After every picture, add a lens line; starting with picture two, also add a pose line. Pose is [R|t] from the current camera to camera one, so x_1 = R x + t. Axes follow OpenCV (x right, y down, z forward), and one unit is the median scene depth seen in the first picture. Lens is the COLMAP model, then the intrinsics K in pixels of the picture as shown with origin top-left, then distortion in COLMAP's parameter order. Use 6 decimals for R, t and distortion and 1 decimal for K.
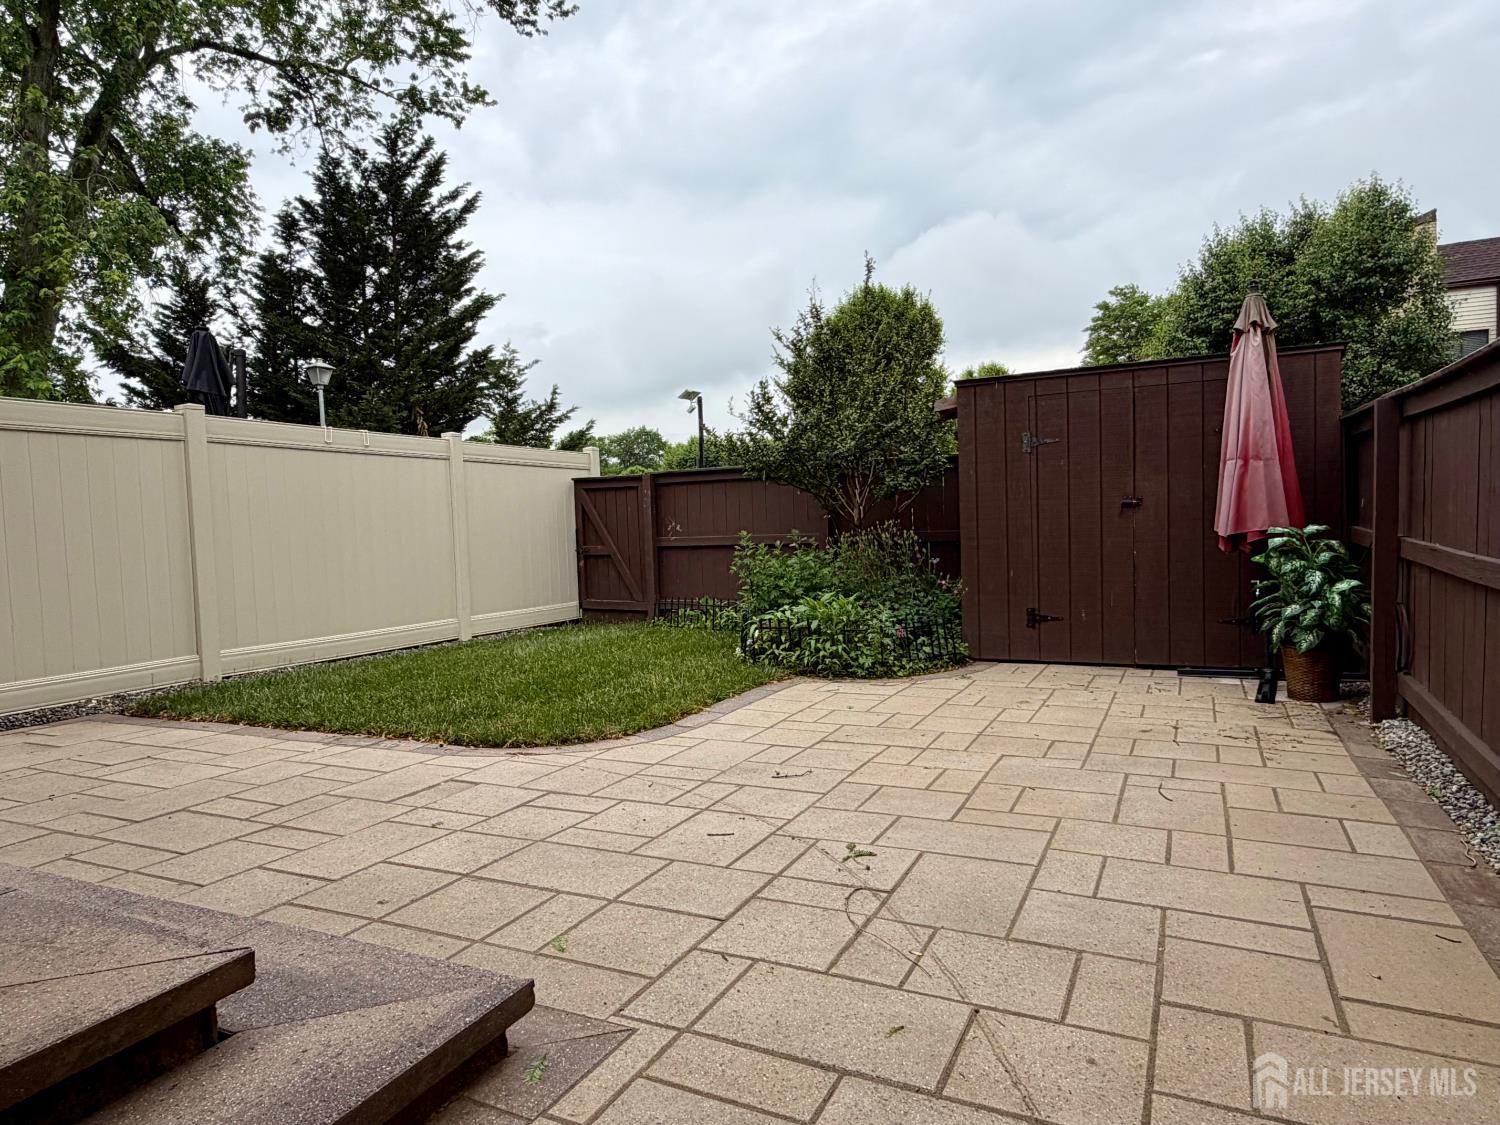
lens RADIAL K [[952.1, 0, 752.5], [0, 952.1, 562.4], [0, 0, 1]] dist [-0.002480, -0.002258]
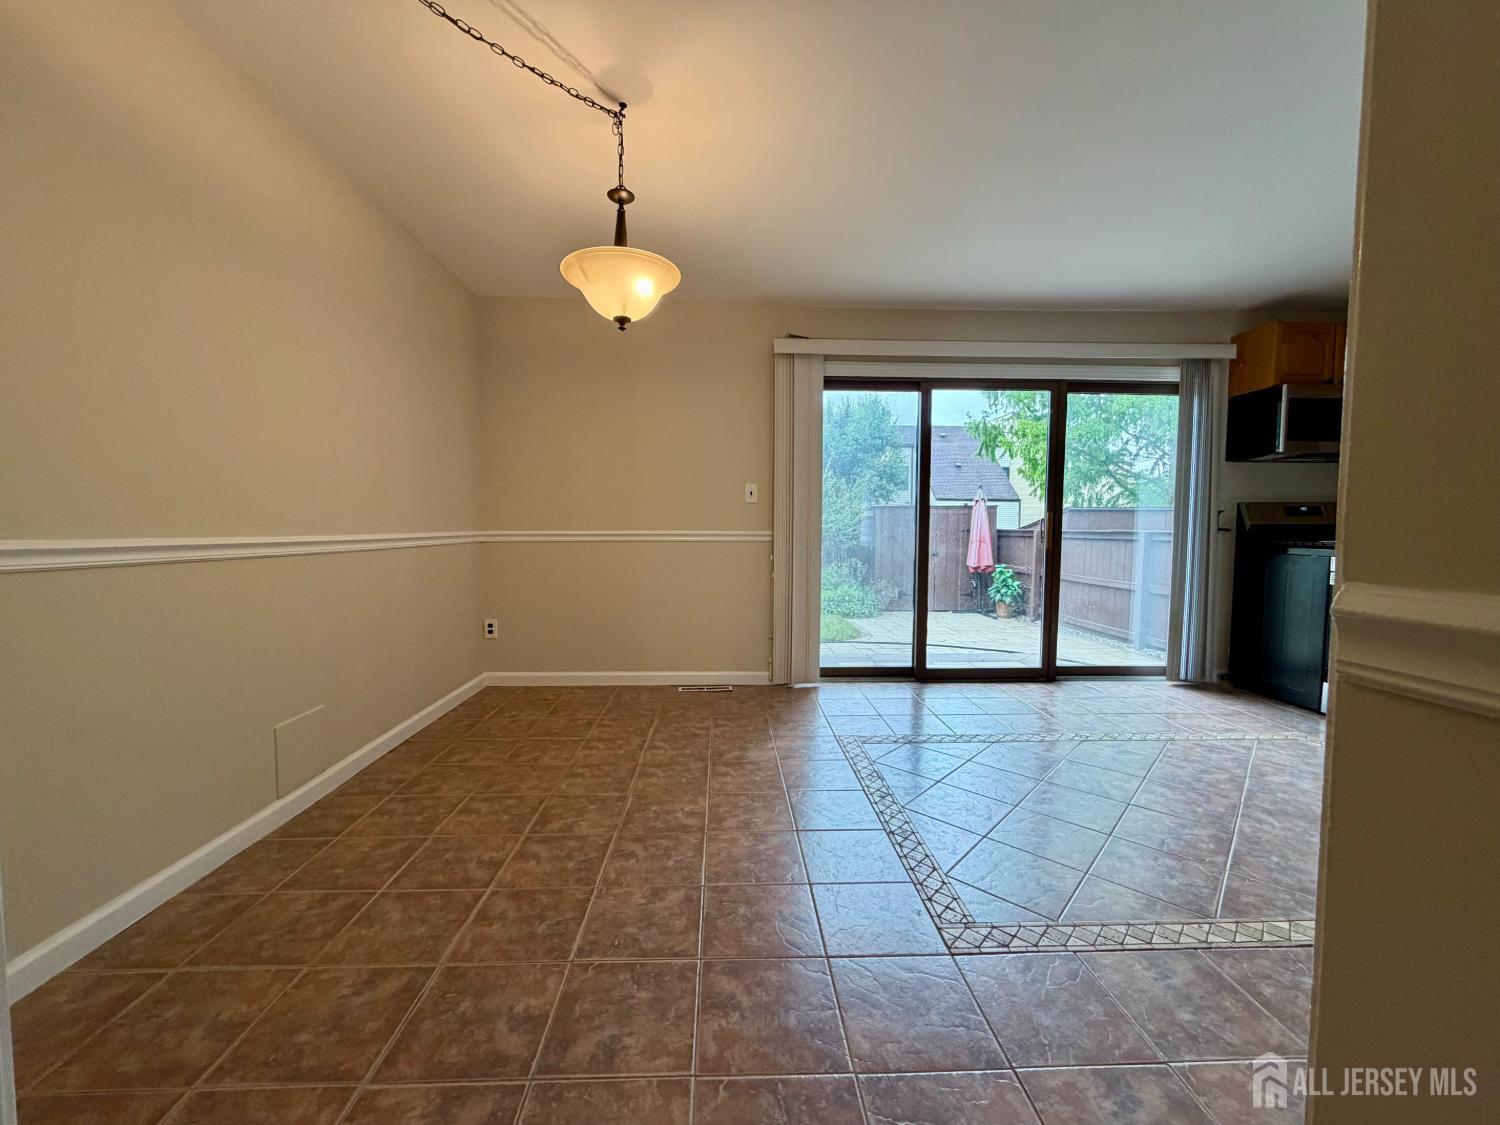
lens RADIAL K [[602.6, 0, 748.1], [0, 602.6, 555.7], [0, 0, 1]] dist [-0.000517, 0.000171]
pose [[0.883295, 0.018914, 0.468437, -0.949603], [-0.011893, 0.999768, -0.017941, -0.018242], [-0.468668, 0.010276, 0.883315, -0.336263]]
